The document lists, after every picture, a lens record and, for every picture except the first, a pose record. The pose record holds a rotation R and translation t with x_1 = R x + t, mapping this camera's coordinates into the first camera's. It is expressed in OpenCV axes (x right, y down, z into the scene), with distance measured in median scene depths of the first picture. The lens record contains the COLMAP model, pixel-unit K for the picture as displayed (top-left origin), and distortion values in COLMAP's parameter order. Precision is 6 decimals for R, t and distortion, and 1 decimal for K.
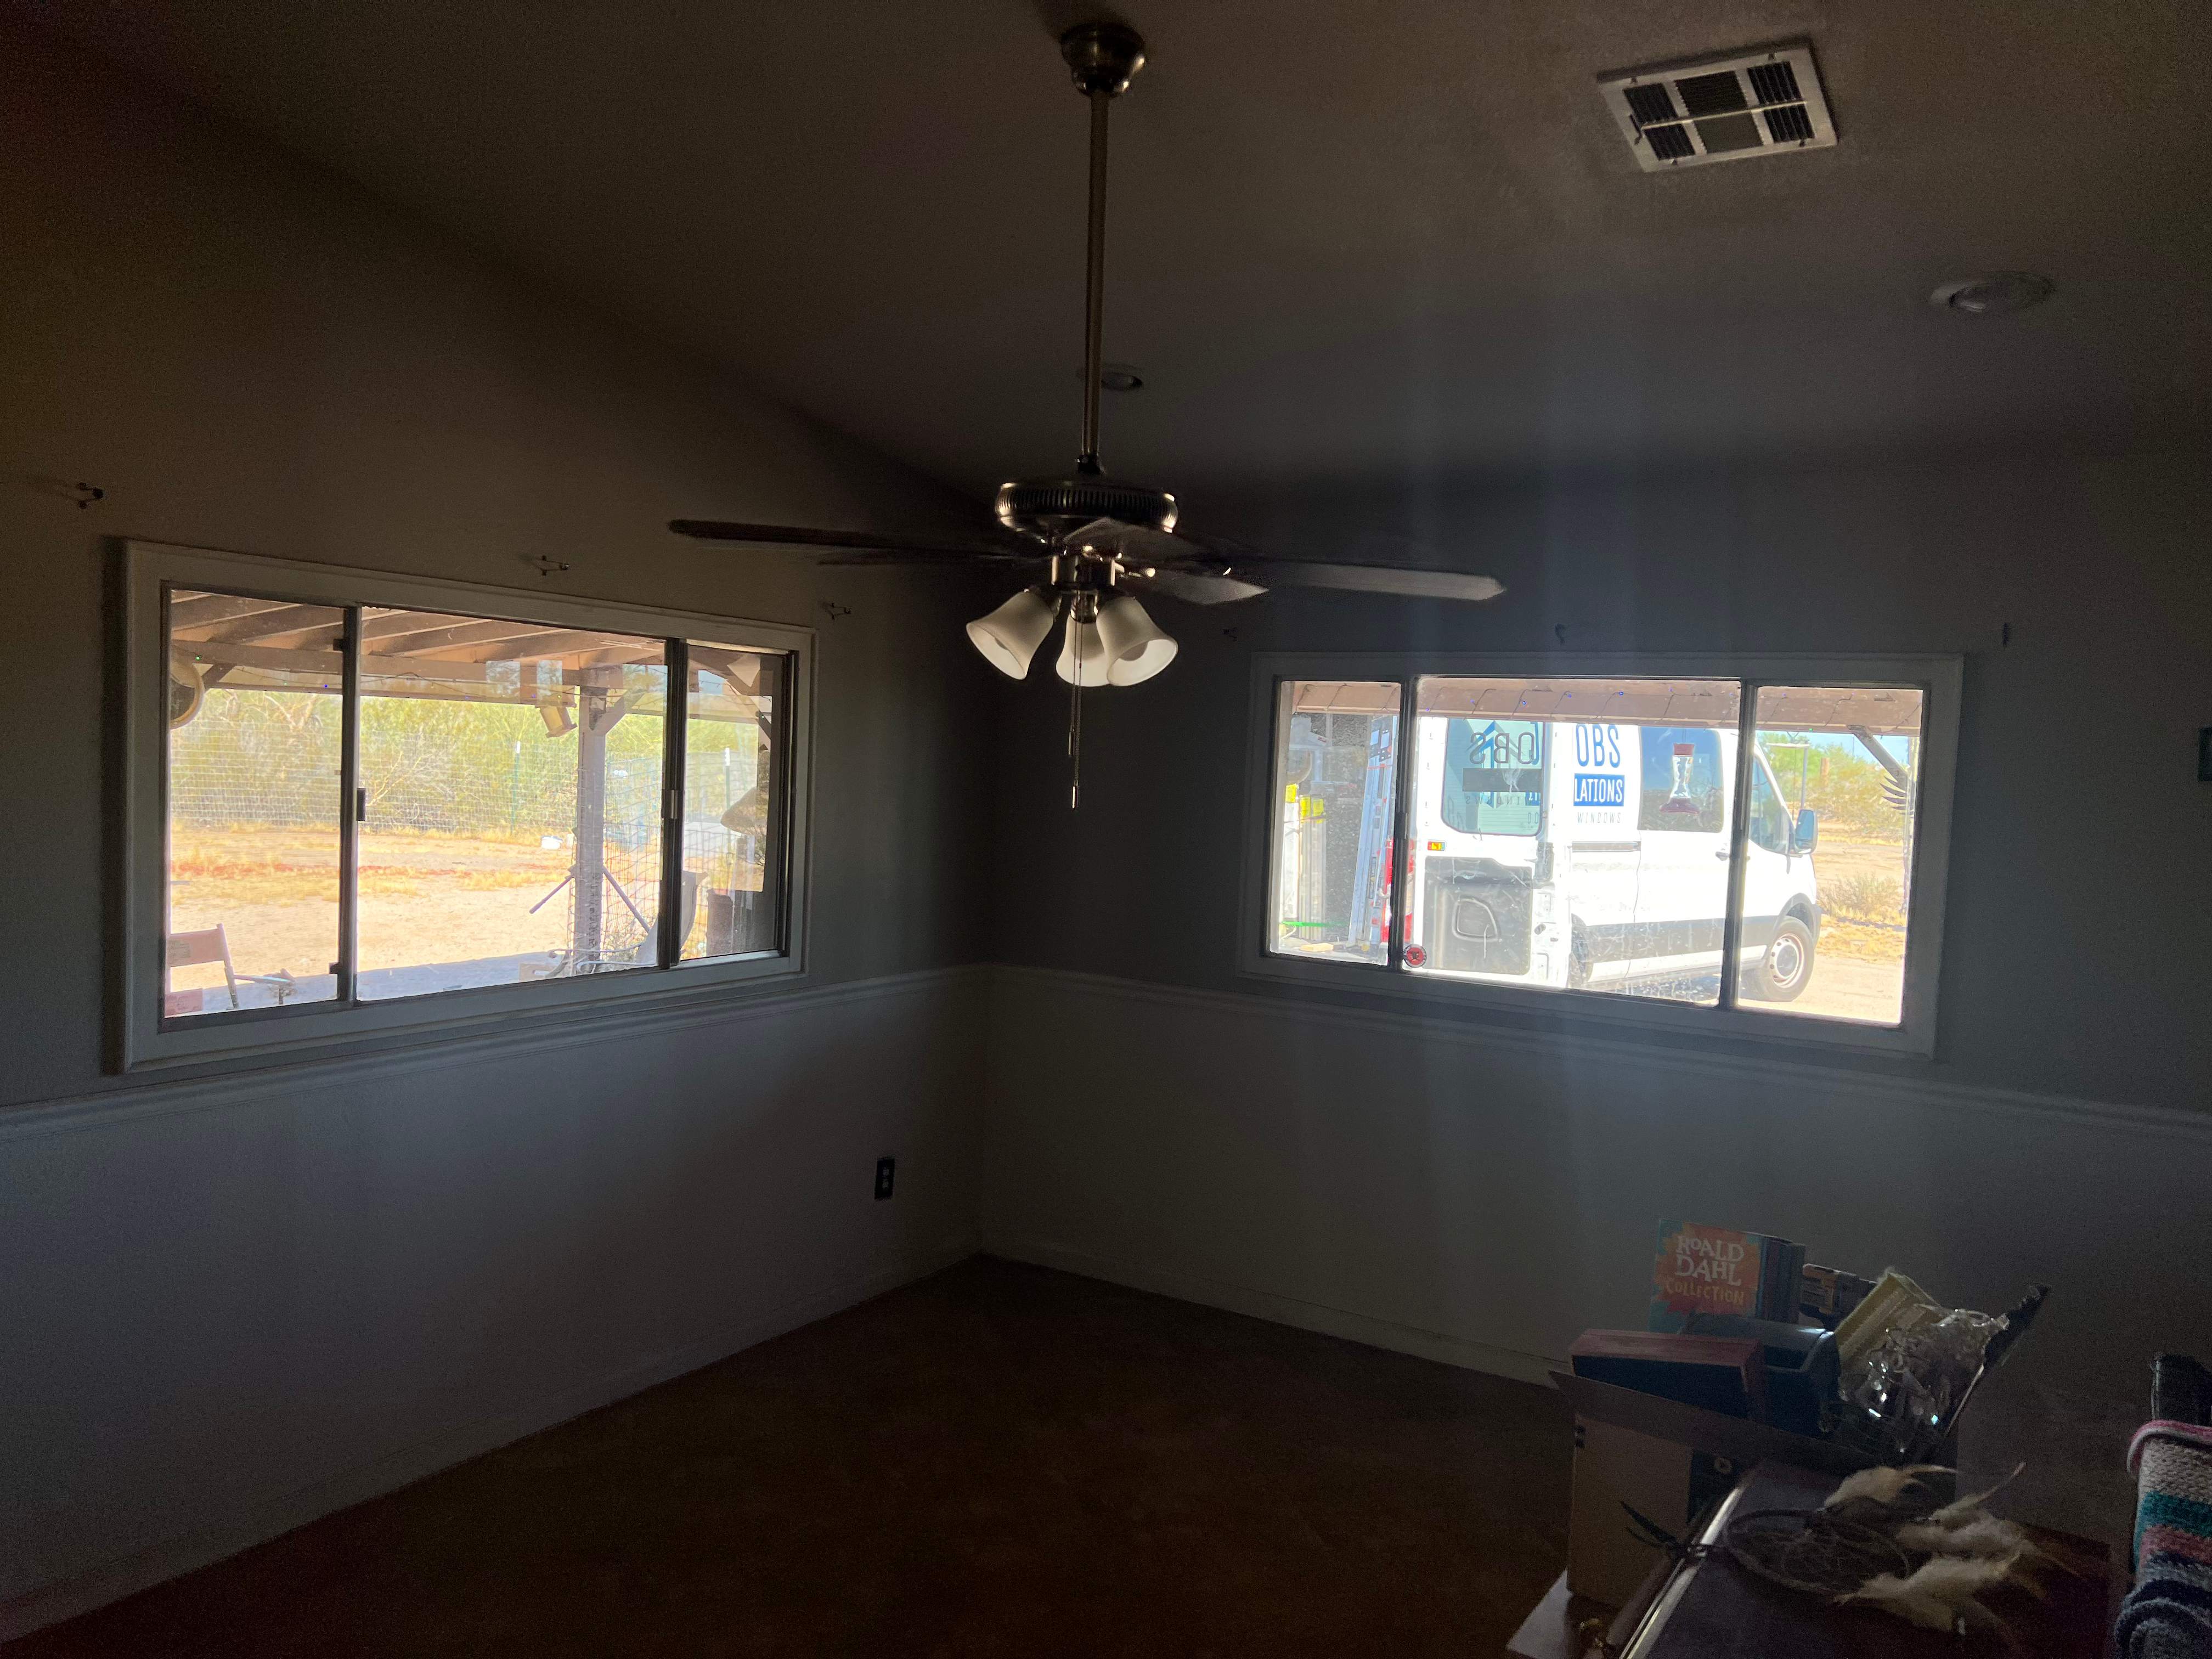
lens RADIAL K [[1680.8, 0, 1086.5], [0, 1680.8, 828.7], [0, 0, 1]] dist [0.025196, -0.038535]
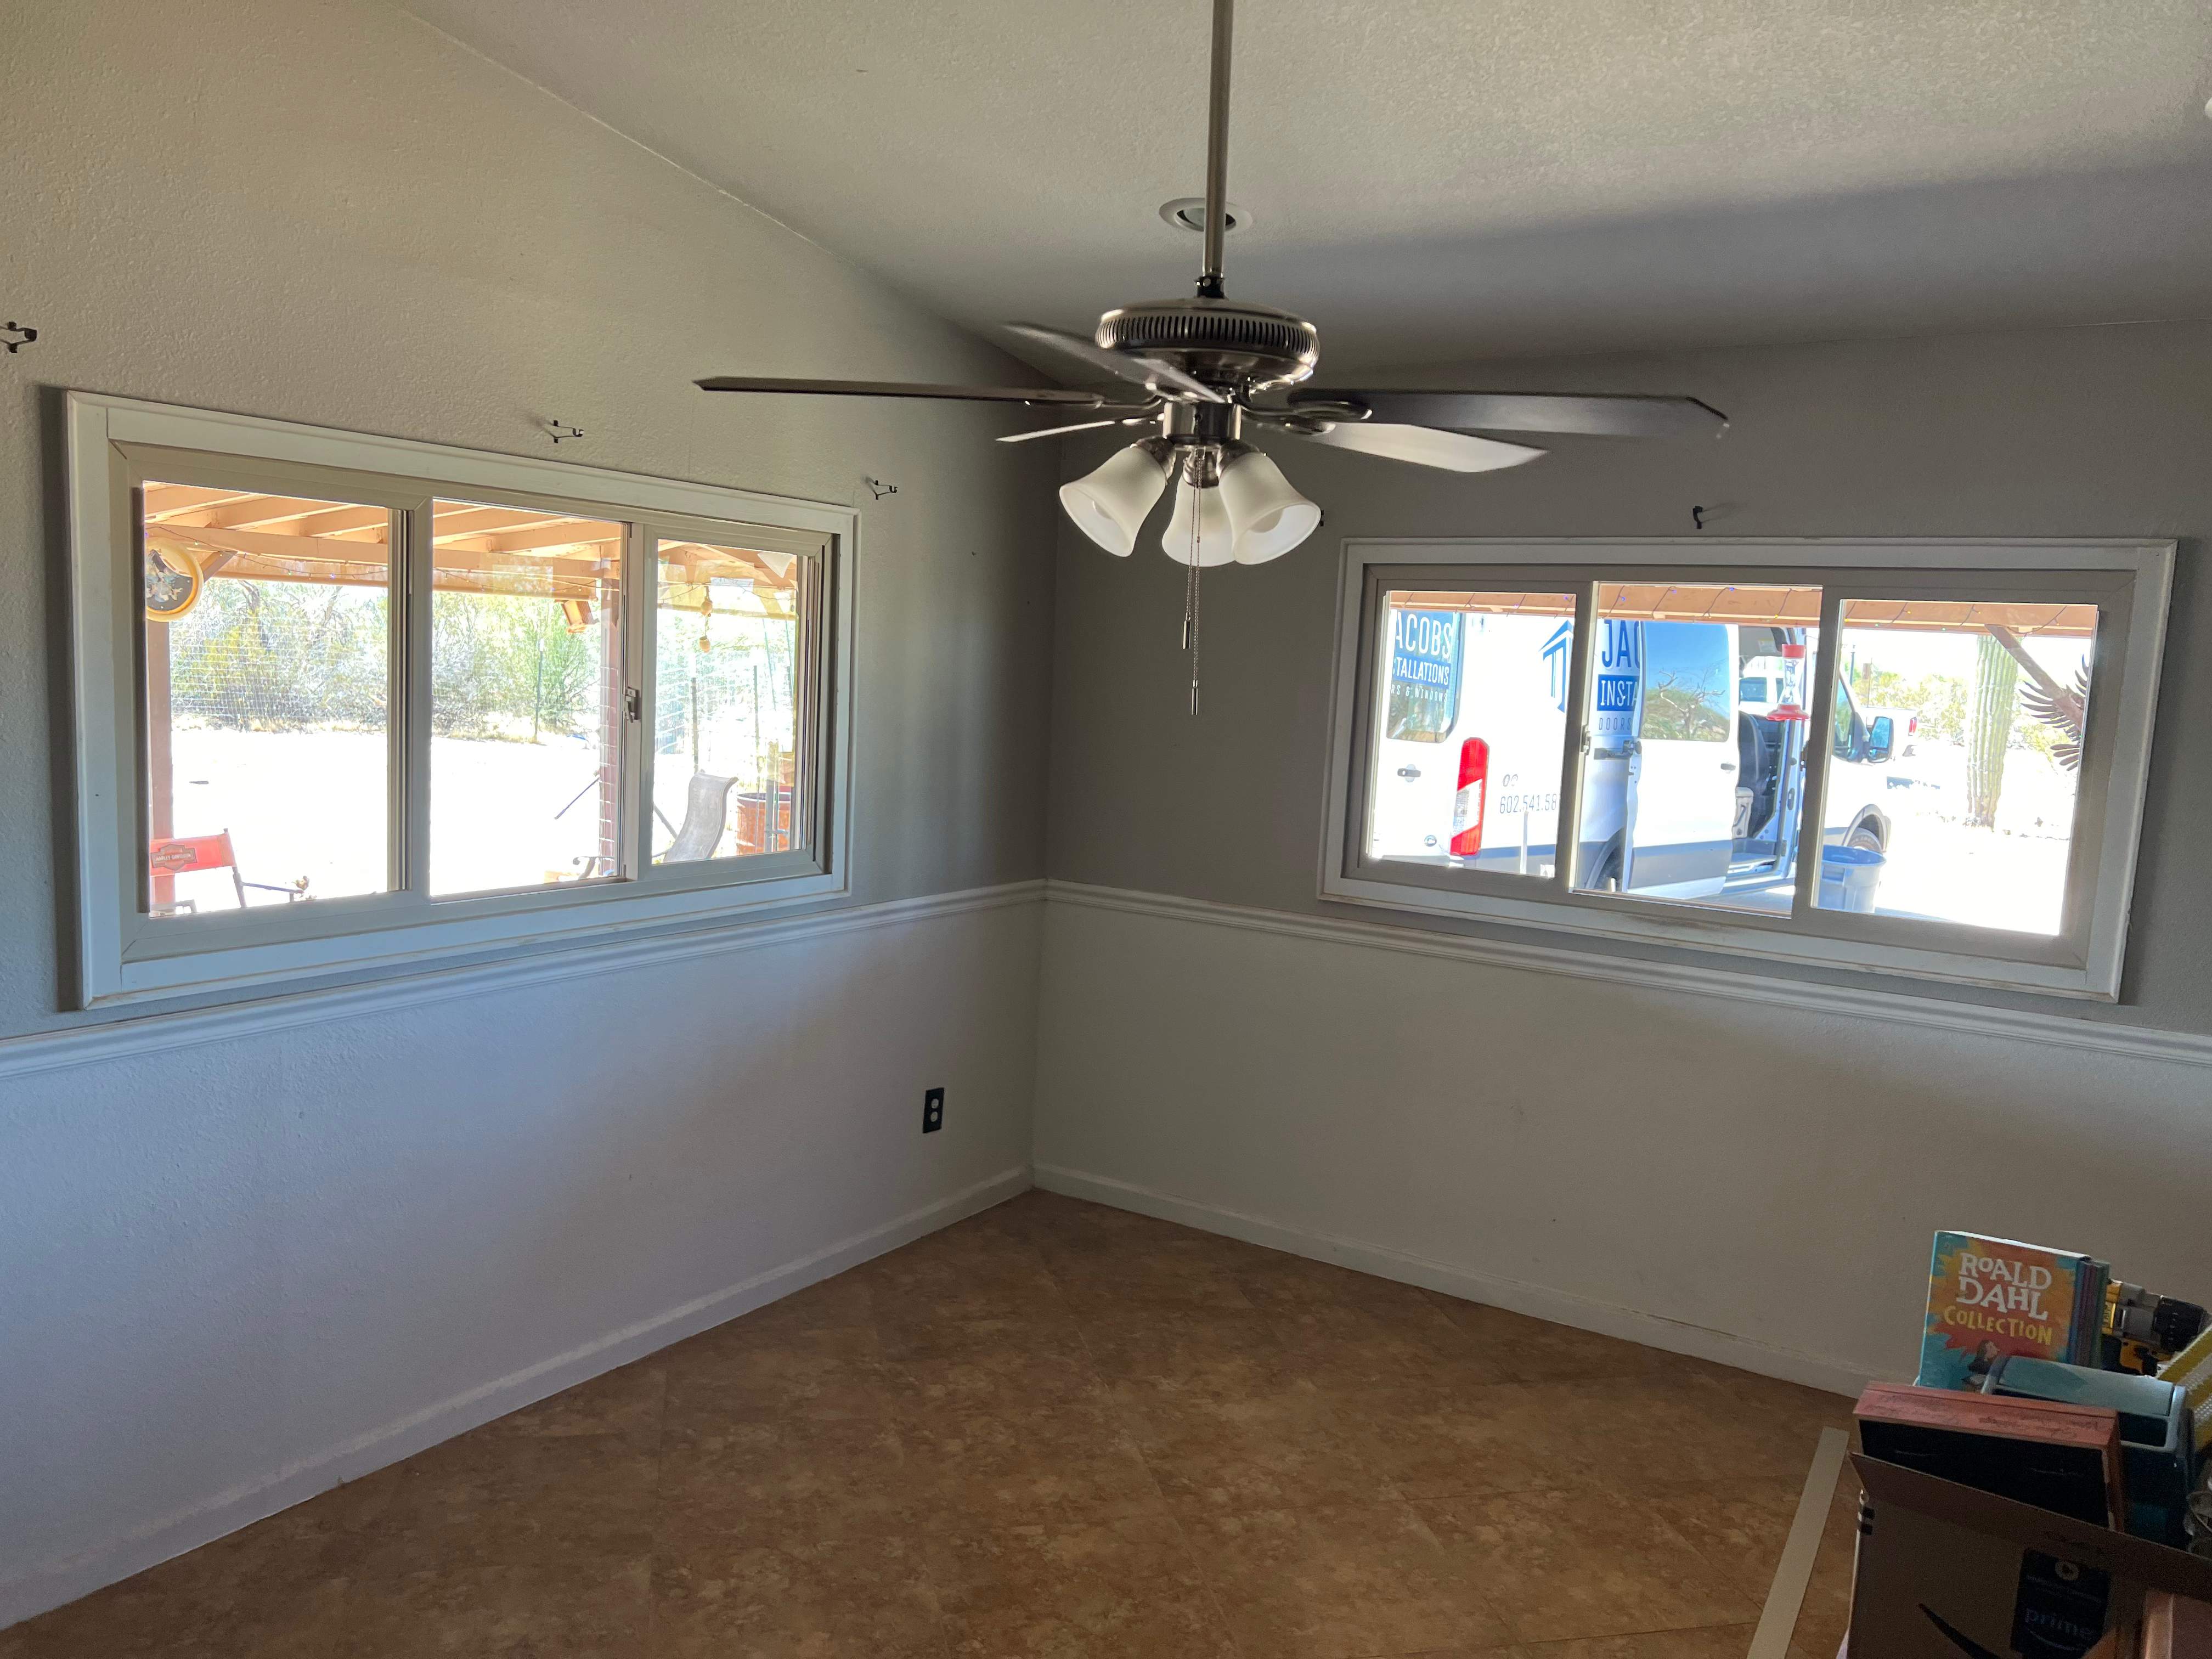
lens RADIAL K [[1680.8, 0, 1084.2], [0, 1680.8, 832.9], [0, 0, 1]] dist [0.025196, -0.038535]
pose [[0.999842, 0.007527, -0.016104, -0.027924], [-0.006537, 0.998137, 0.060667, -0.001803], [0.016531, -0.060552, 0.998028, 0.106370]]
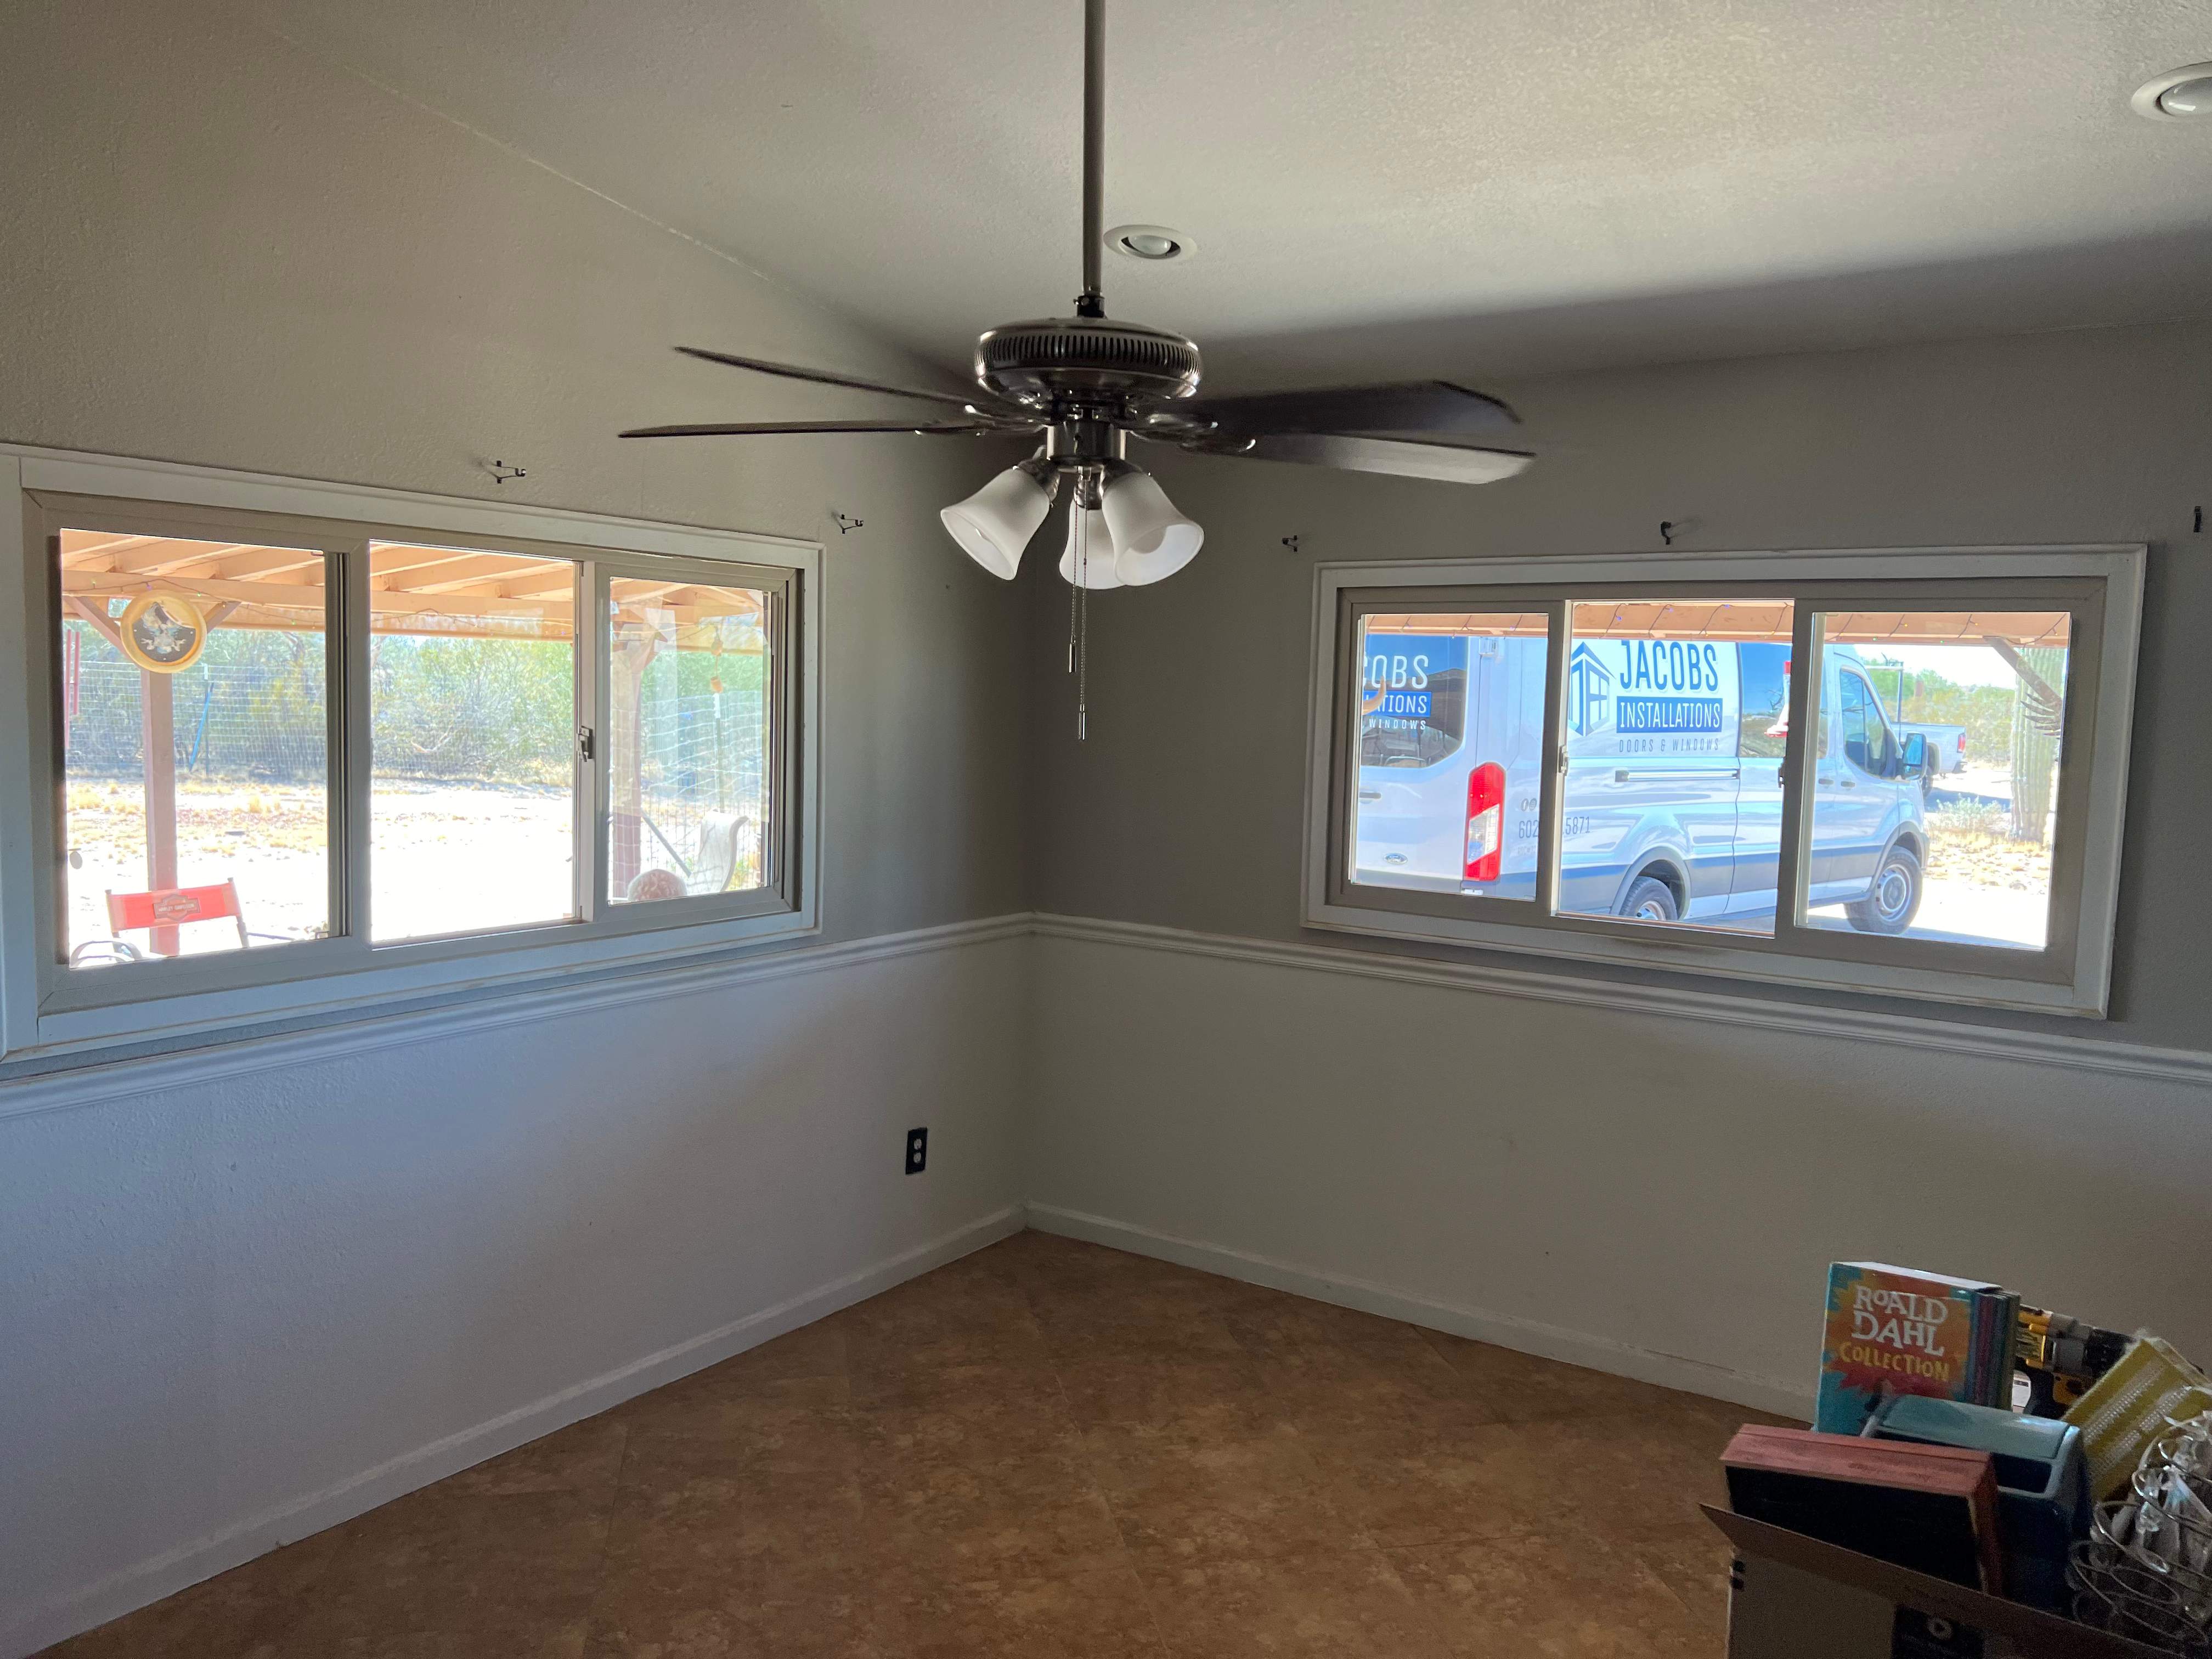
lens RADIAL K [[1680.8, 0, 1117.2], [0, 1680.8, 810.5], [0, 0, 1]] dist [0.025196, -0.038535]
pose [[0.999477, -0.013052, -0.029599, 0.021775], [0.013856, 0.999536, 0.027116, 0.000627], [0.029231, -0.027512, 0.999194, 0.120794]]
